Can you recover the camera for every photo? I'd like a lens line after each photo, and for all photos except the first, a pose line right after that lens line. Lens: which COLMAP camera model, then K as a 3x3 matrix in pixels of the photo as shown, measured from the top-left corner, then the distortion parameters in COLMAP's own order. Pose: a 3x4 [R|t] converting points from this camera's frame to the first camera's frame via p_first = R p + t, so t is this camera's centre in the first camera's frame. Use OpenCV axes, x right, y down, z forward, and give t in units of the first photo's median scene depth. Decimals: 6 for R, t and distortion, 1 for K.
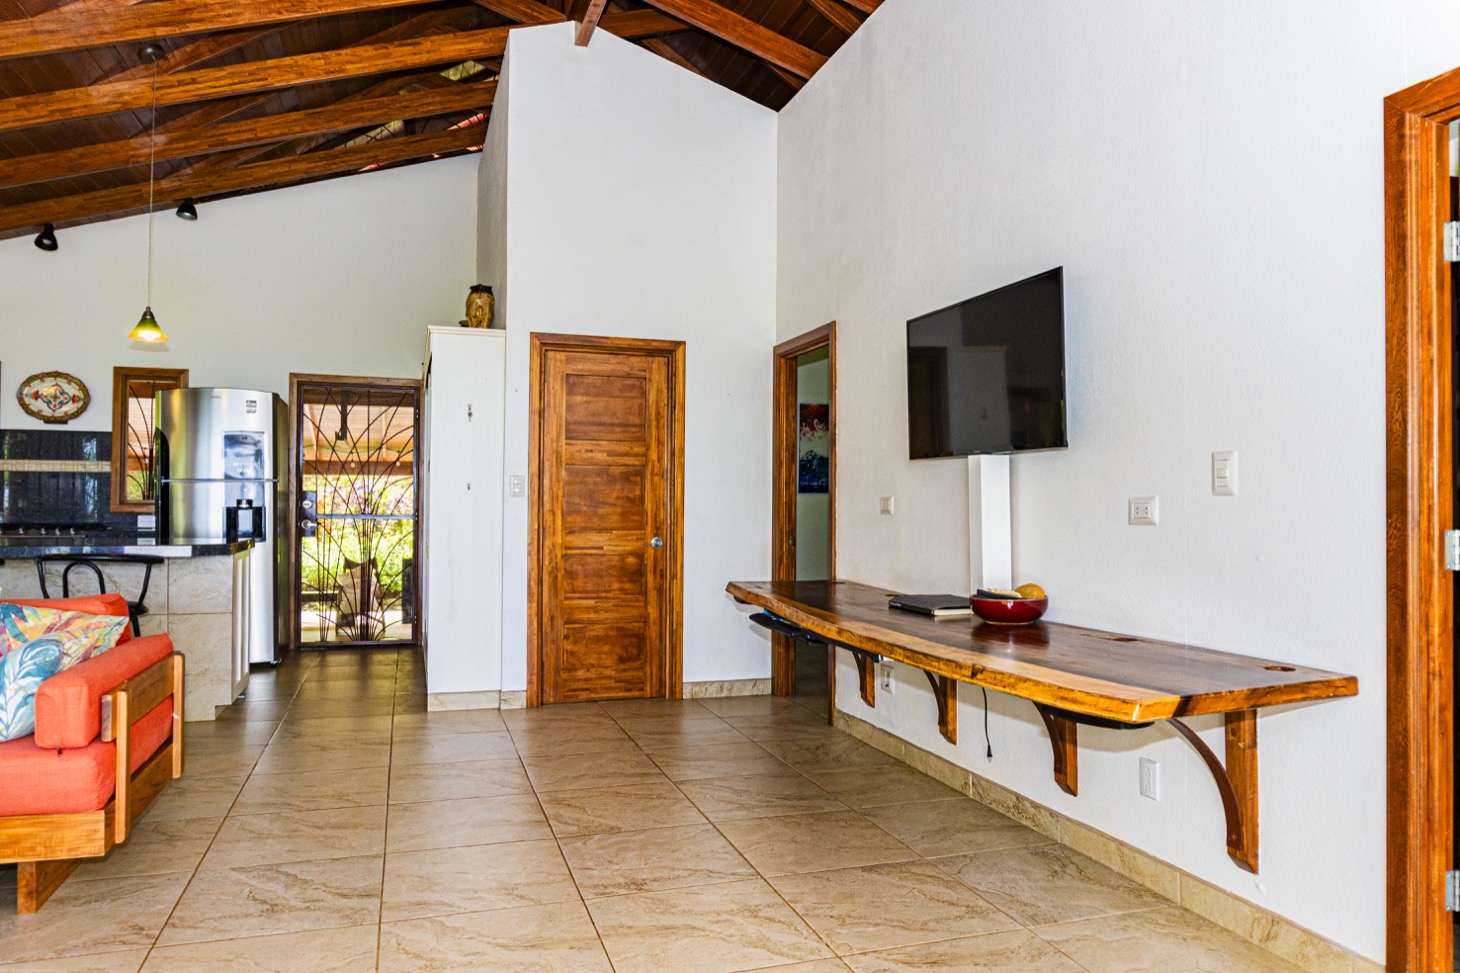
lens RADIAL K [[988.6, 0, 730.0], [0, 988.6, 486.5], [0, 0, 1]] dist [-0.024220, -0.000031]
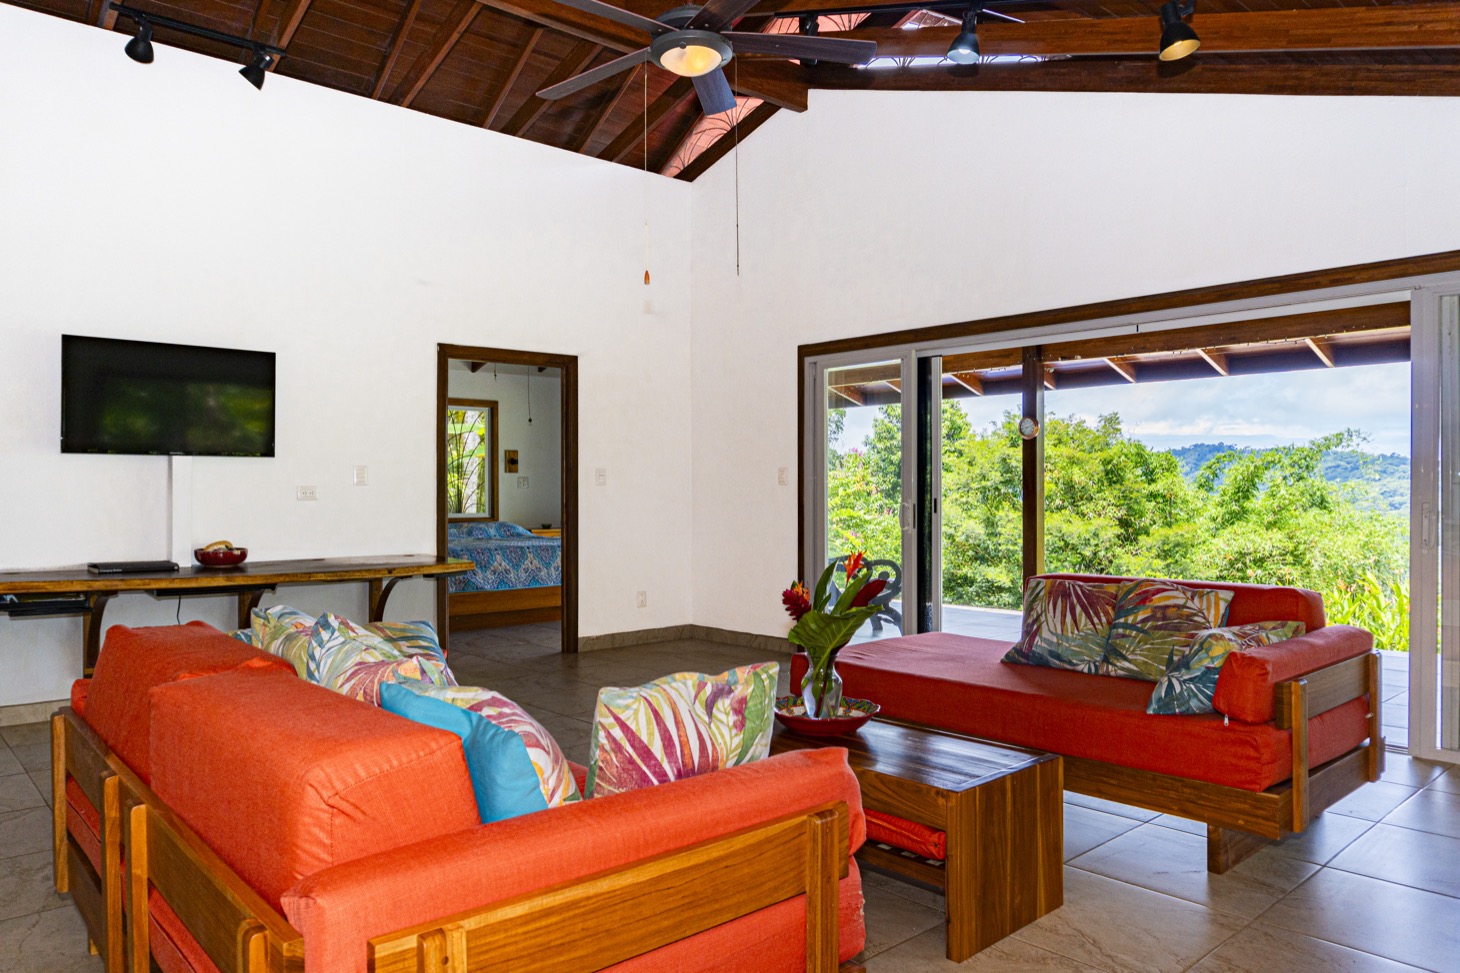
lens RADIAL K [[988.6, 0, 730.0], [0, 988.6, 486.5], [0, 0, 1]] dist [-0.024220, -0.000031]
pose [[-0.410364, -0.000643, 0.911921, -0.934779], [-0.019562, 0.999776, -0.008098, 0.006148], [-0.911712, -0.021162, -0.410285, 0.568895]]
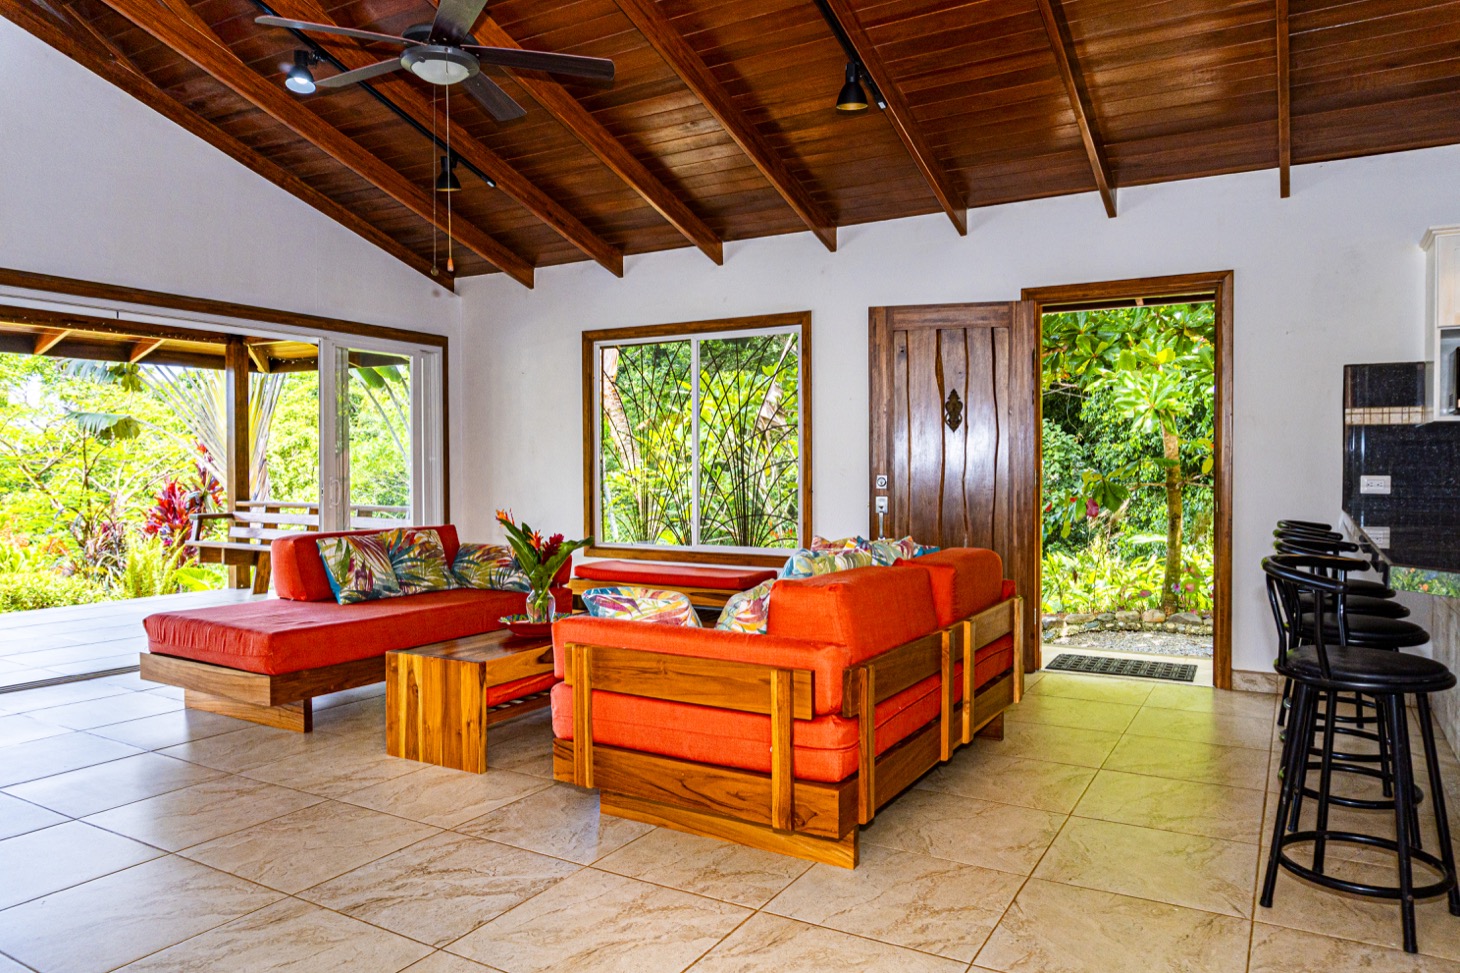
lens RADIAL K [[969.0, 0, 730.0], [0, 969.0, 486.5], [0, 0, 1]] dist [-0.022718, -0.002498]
pose [[-0.745596, 0.006375, -0.666368, -0.022774], [0.007628, 0.999970, 0.001032, 0.018590], [0.666355, -0.004314, -0.745622, 0.984646]]
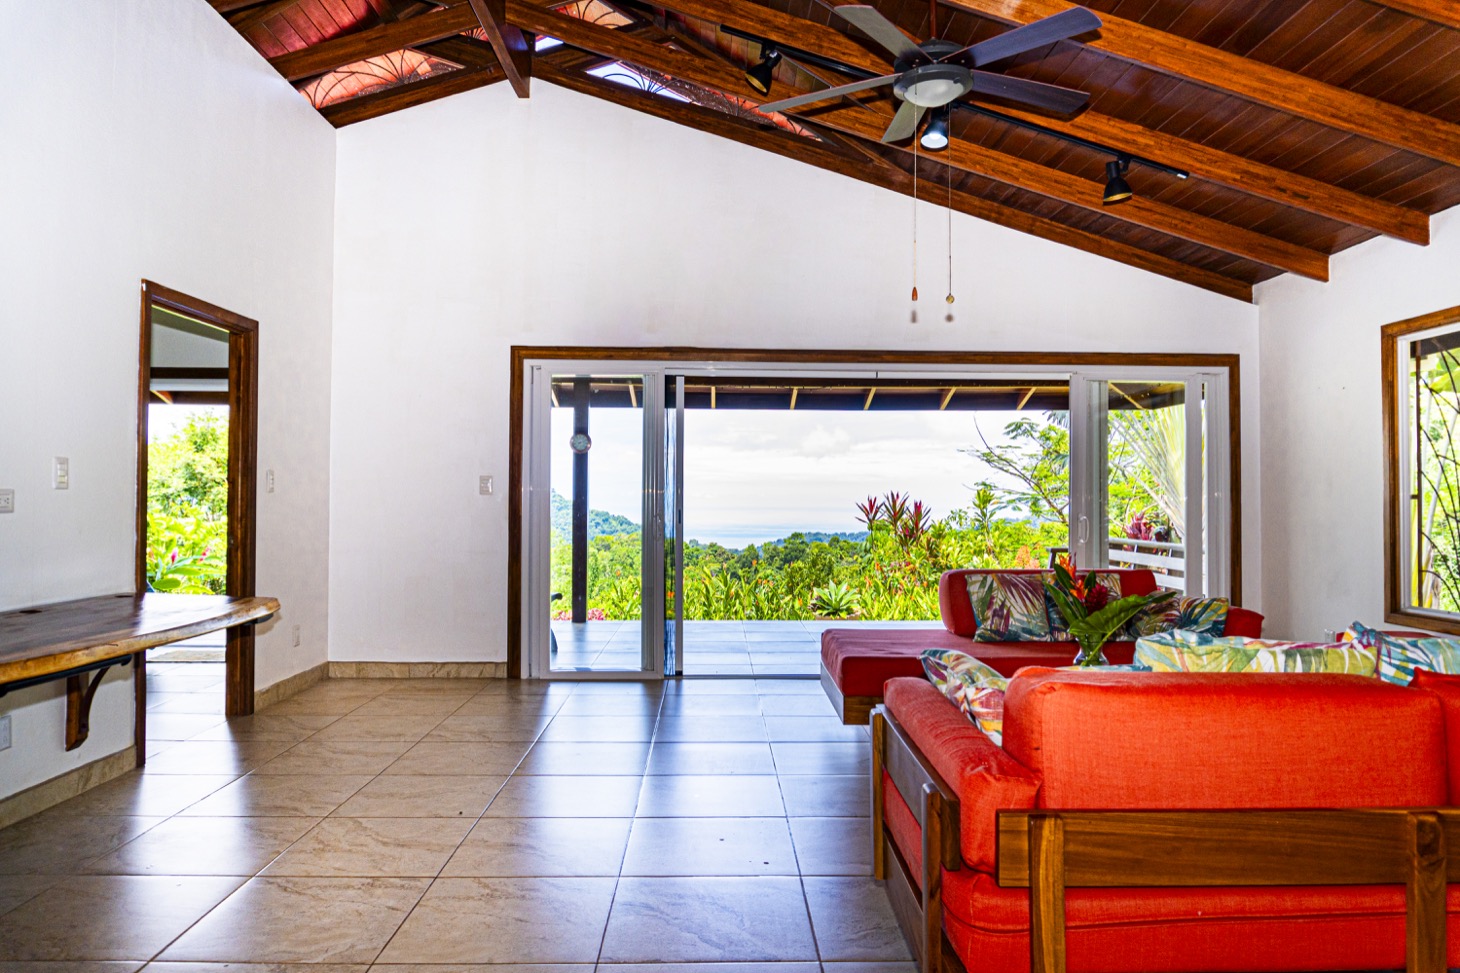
lens RADIAL K [[951.9, 0, 730.0], [0, 951.9, 486.5], [0, 0, 1]] dist [-0.032071, -0.001116]
pose [[-0.956970, -0.005811, 0.290129, -0.385901], [-0.016421, 0.999282, -0.034150, 0.016887], [-0.289722, -0.037445, -0.956378, 0.985515]]
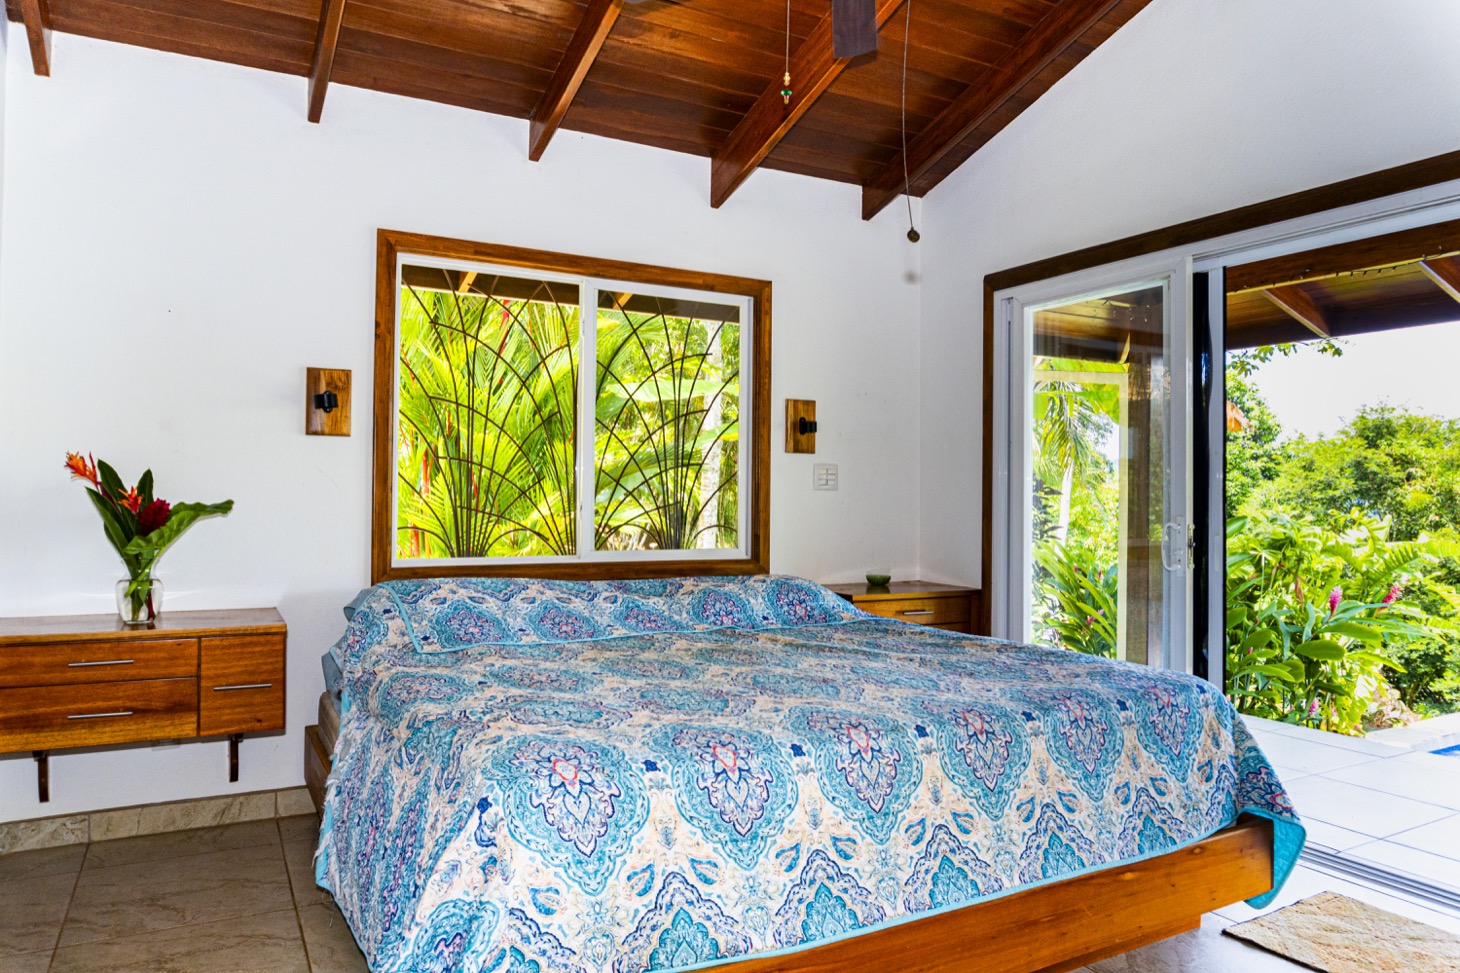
lens RADIAL K [[988.6, 0, 730.0], [0, 988.6, 486.5], [0, 0, 1]] dist [-0.024220, -0.000031]
pose [[-0.182191, -0.000134, 0.983263, 0.280892], [-0.034013, 0.999402, -0.006166, 0.006263], [-0.982675, -0.034567, -0.182087, 0.358585]]
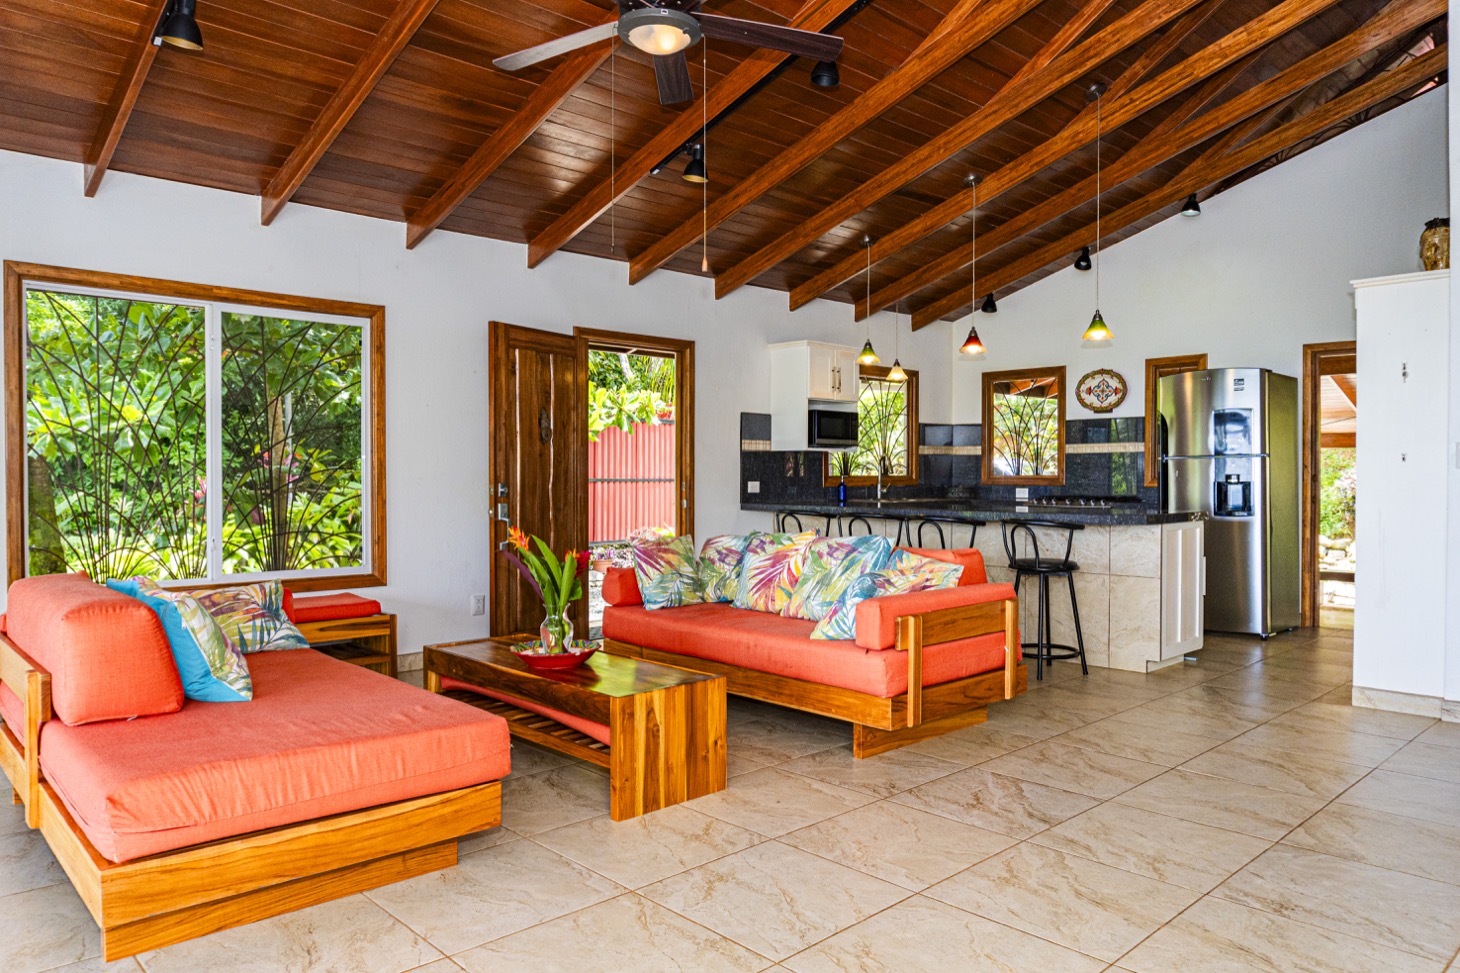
lens RADIAL K [[979.5, 0, 730.0], [0, 979.5, 486.5], [0, 0, 1]] dist [-0.032772, 0.005474]
pose [[0.420849, 0.002504, -0.907127, 0.260829], [0.018797, 0.999757, 0.011481, 0.004674], [0.906936, -0.021883, 0.420700, 0.105930]]
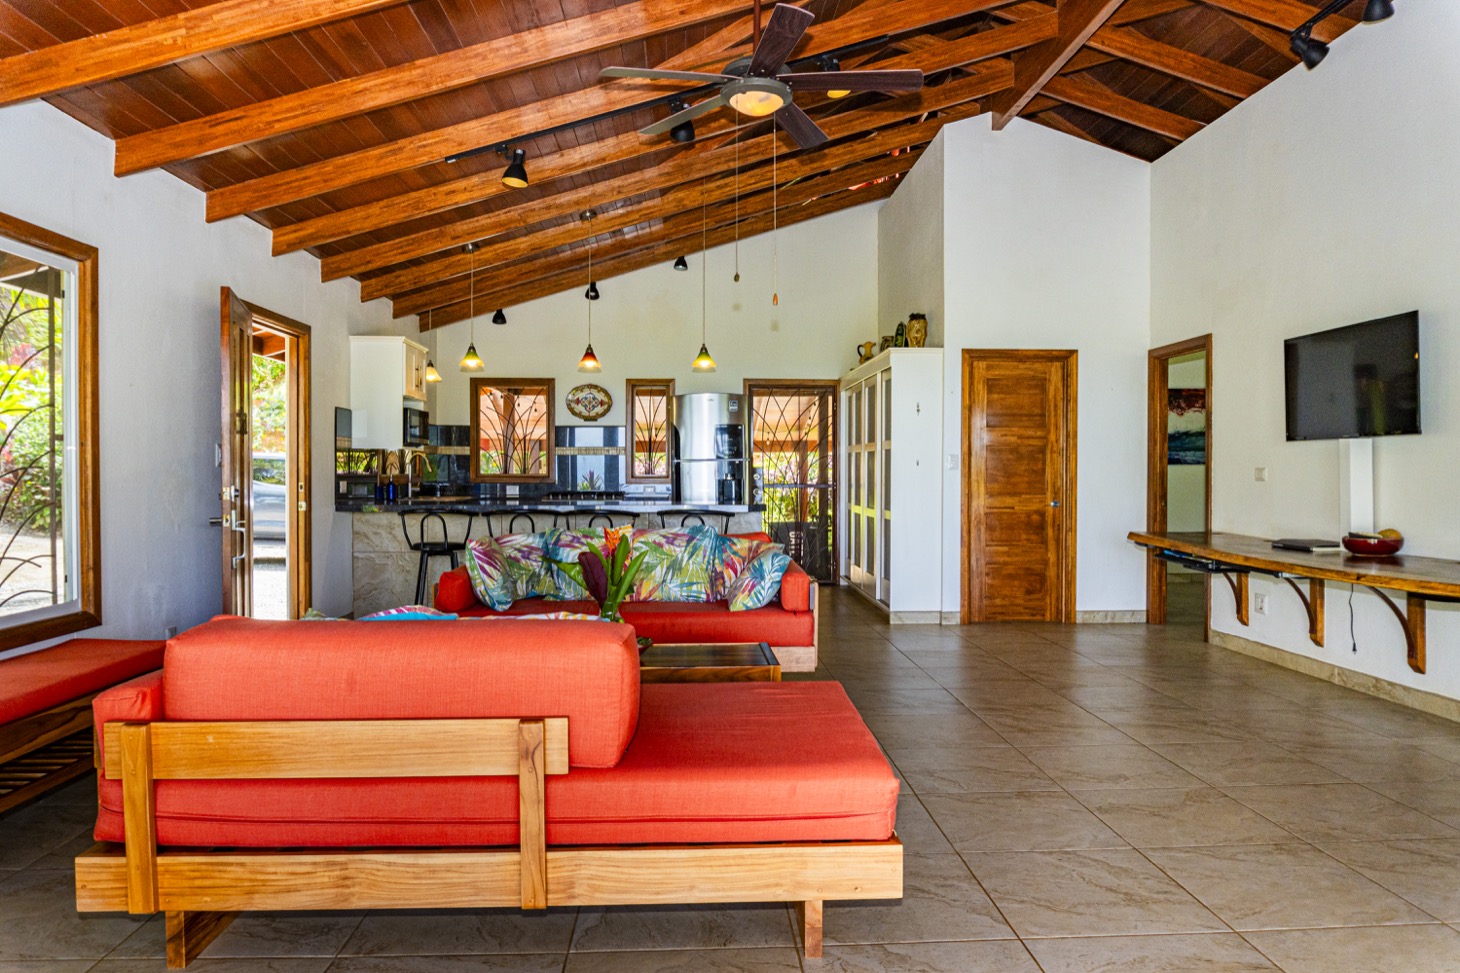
lens RADIAL K [[969.0, 0, 730.0], [0, 969.0, 486.5], [0, 0, 1]] dist [-0.022718, -0.002498]
pose [[0.962487, -0.004114, -0.271298, -0.152780], [0.012259, 0.999523, 0.028336, -0.008952], [0.271052, -0.030599, 0.962078, -0.381328]]
